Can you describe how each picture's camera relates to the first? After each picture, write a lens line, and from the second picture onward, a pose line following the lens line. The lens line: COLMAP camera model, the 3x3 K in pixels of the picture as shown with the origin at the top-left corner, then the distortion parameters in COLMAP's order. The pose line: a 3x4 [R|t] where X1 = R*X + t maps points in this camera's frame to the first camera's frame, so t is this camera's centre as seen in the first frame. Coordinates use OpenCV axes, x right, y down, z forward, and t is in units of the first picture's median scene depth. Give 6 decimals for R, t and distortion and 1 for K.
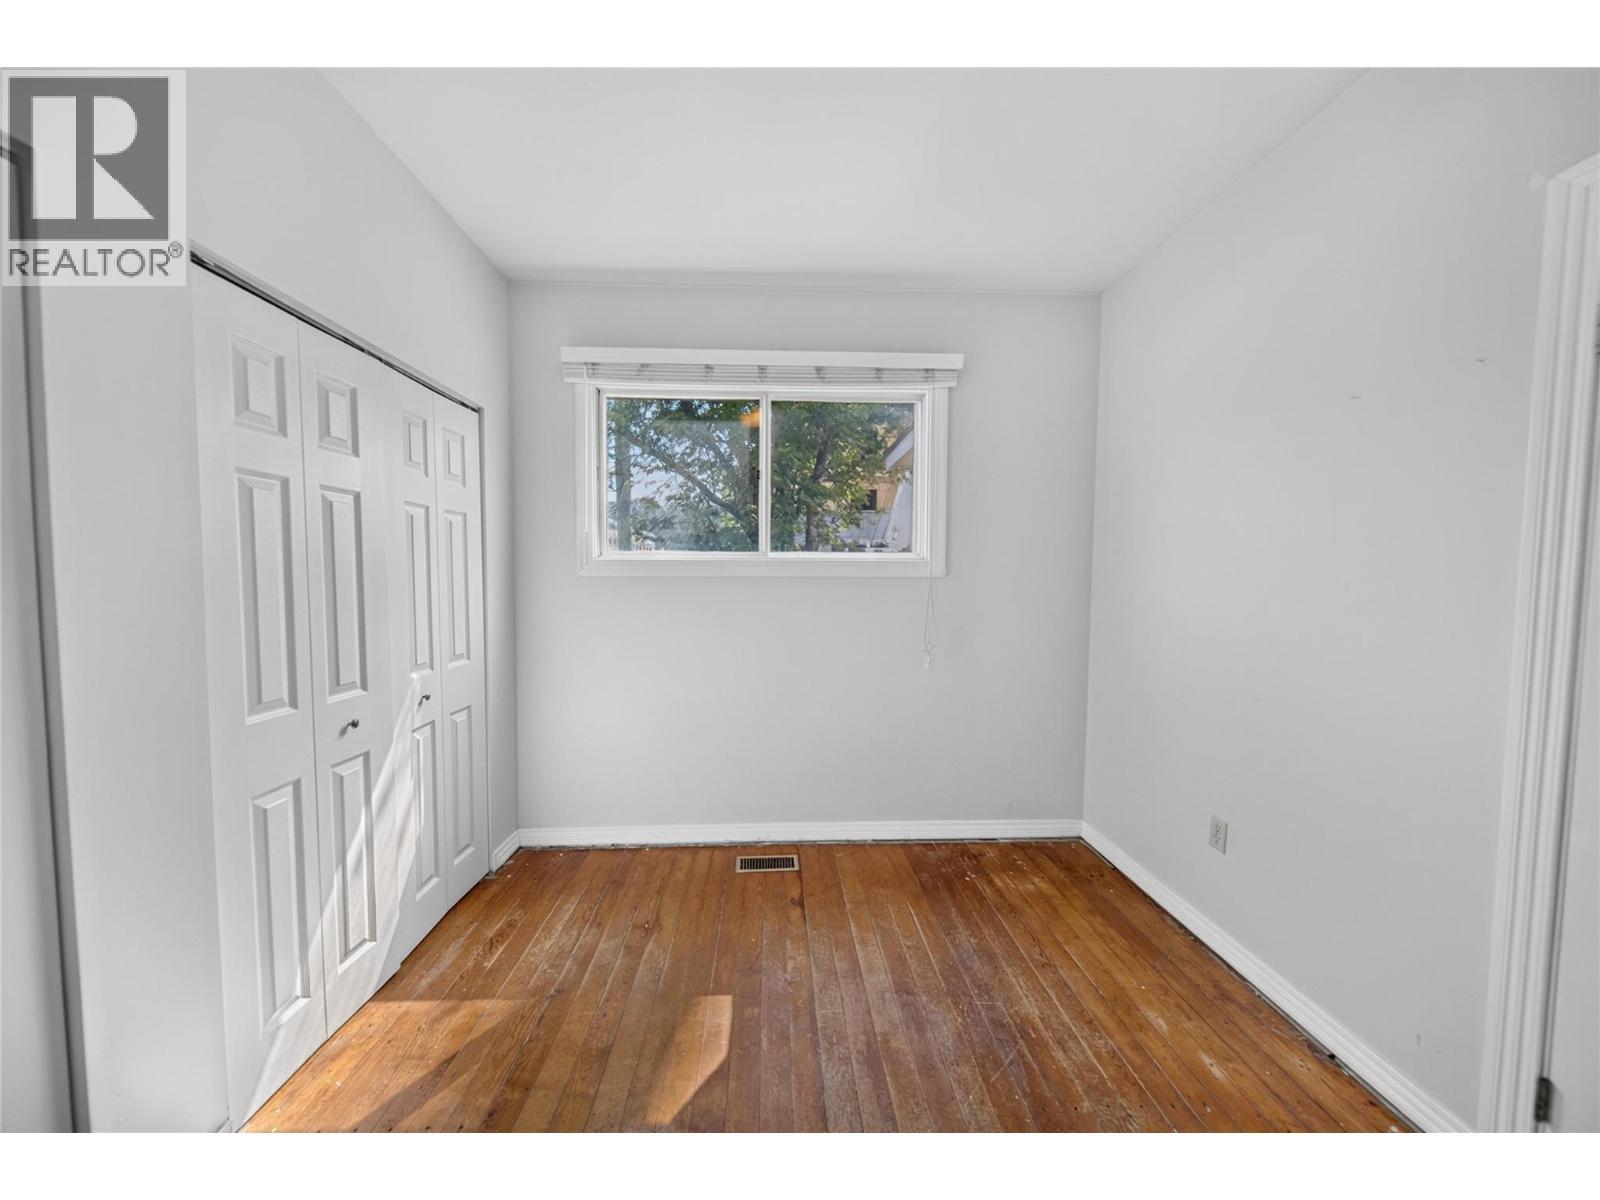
lens RADIAL K [[567.6, 0, 796.9], [0, 567.6, 602.7], [0, 0, 1]] dist [0.001490, 0.000077]
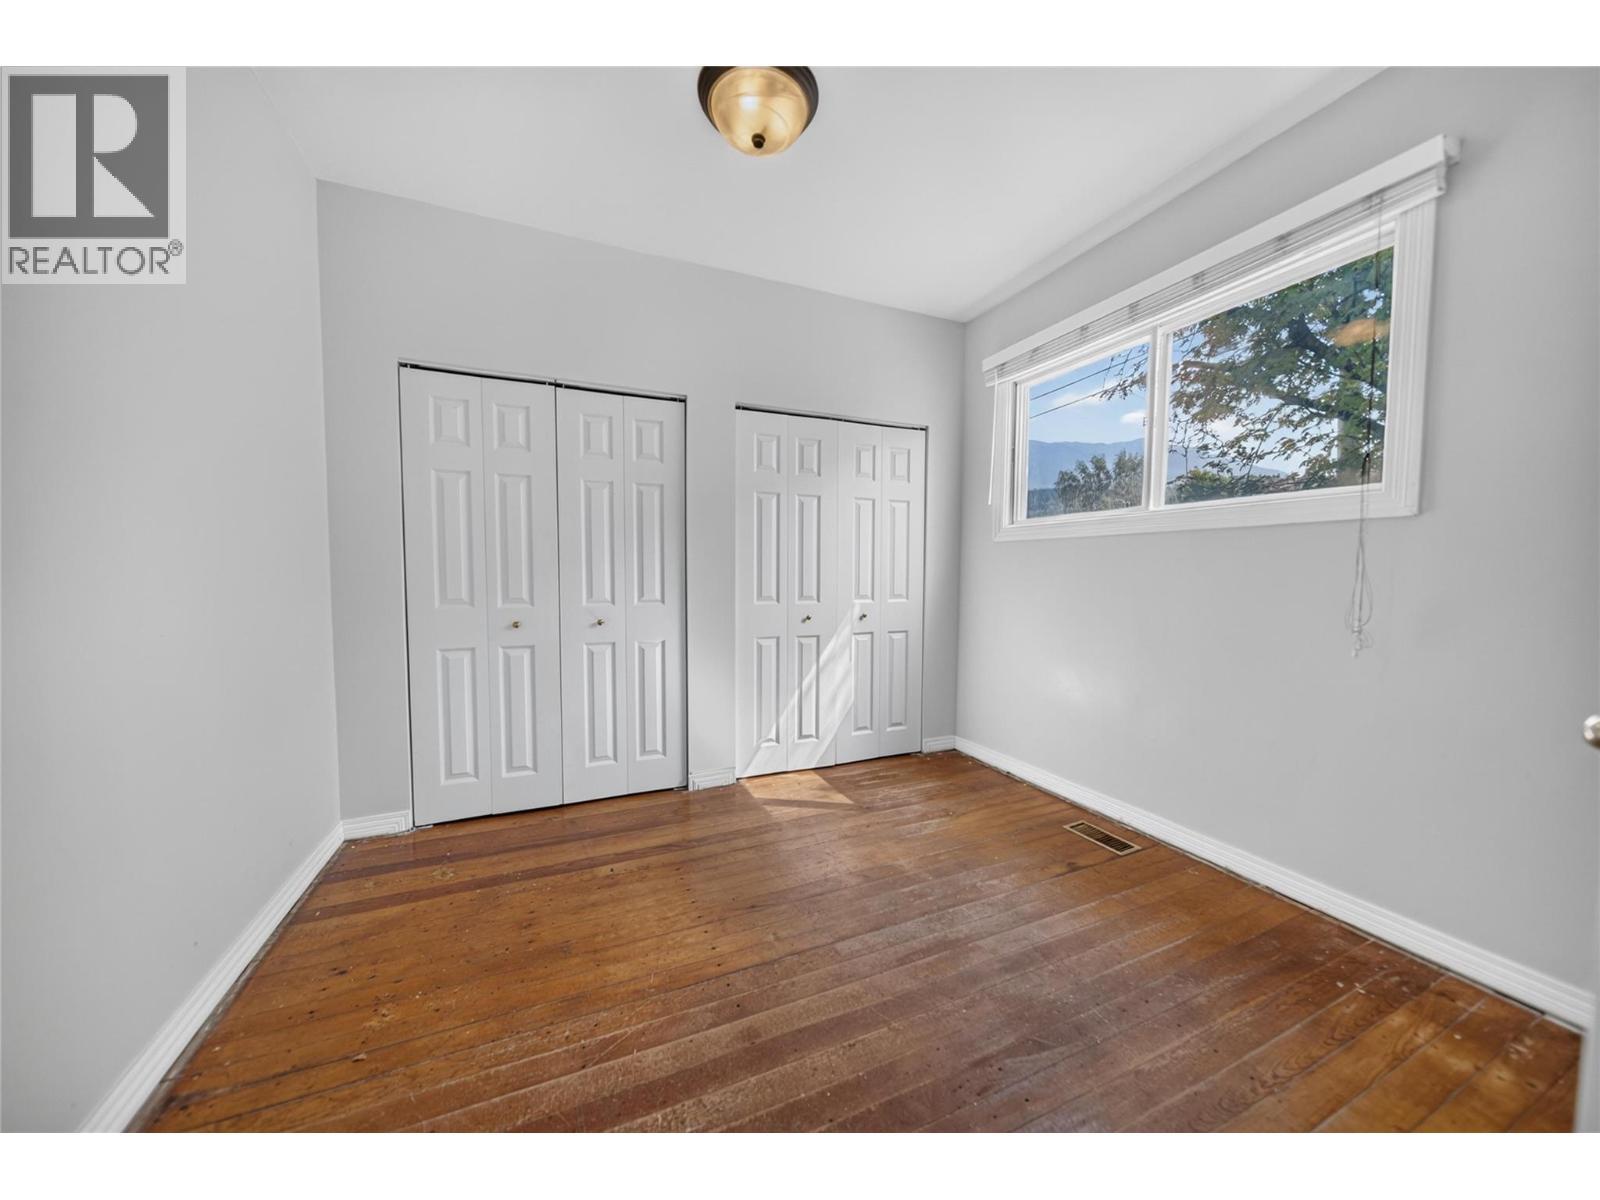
lens RADIAL K [[564.5, 0, 802.4], [0, 564.5, 600.1], [0, 0, 1]] dist [0.001292, -0.000053]
pose [[0.364707, 0.047439, -0.929913, 0.708607], [-0.047649, 0.998344, 0.032242, 0.068269], [0.929902, 0.032550, 0.366363, 0.207527]]
